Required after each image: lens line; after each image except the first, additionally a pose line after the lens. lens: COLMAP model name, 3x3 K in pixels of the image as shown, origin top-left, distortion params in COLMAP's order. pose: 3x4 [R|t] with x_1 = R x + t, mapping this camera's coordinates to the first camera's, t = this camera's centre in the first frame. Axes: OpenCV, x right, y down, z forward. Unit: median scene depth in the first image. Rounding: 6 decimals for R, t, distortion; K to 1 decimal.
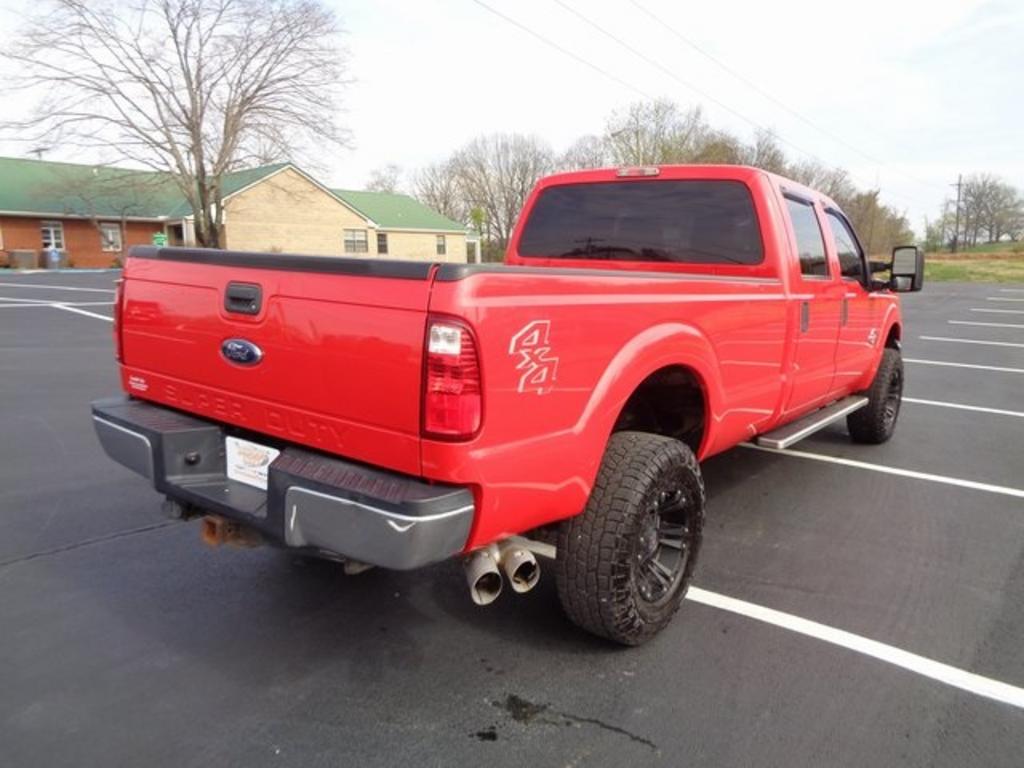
lens RADIAL K [[754.8, 0, 511.6], [0, 754.8, 383.8], [0, 0, 1]] dist [0.028839, -0.021763]
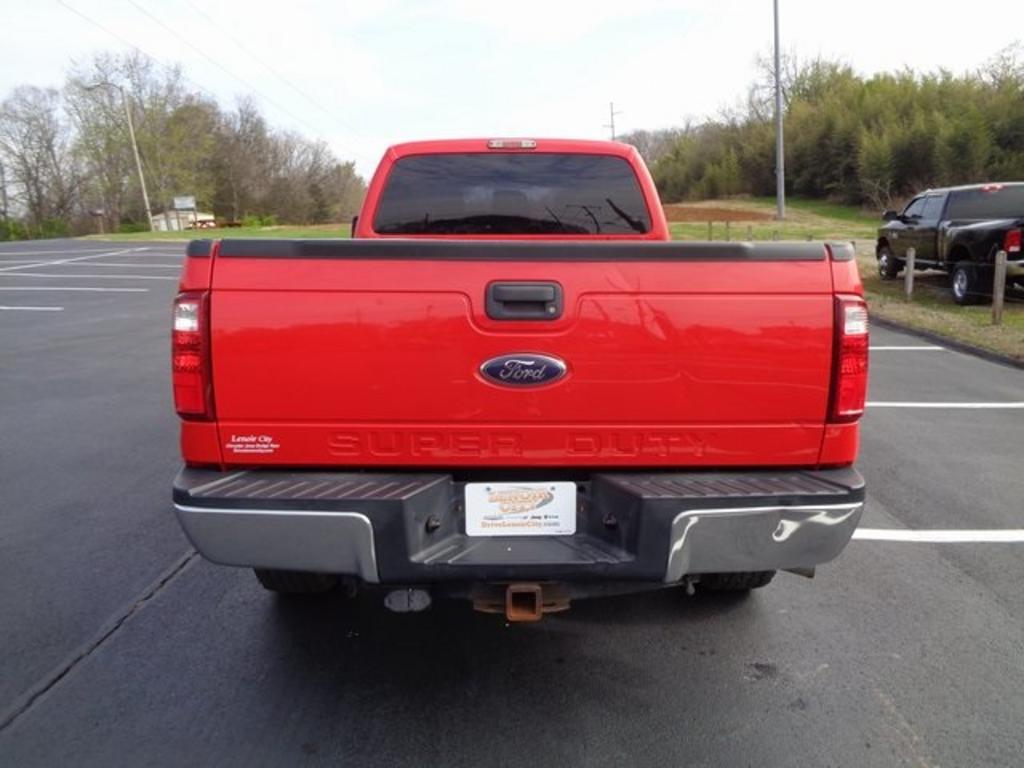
lens RADIAL K [[754.8, 0, 523.3], [0, 754.8, 382.2], [0, 0, 1]] dist [0.028839, -0.021763]
pose [[0.786474, -0.154558, 0.597972, -0.766288], [0.132564, 0.987861, 0.080981, -0.085699], [-0.603229, 0.015580, 0.797416, 0.352543]]
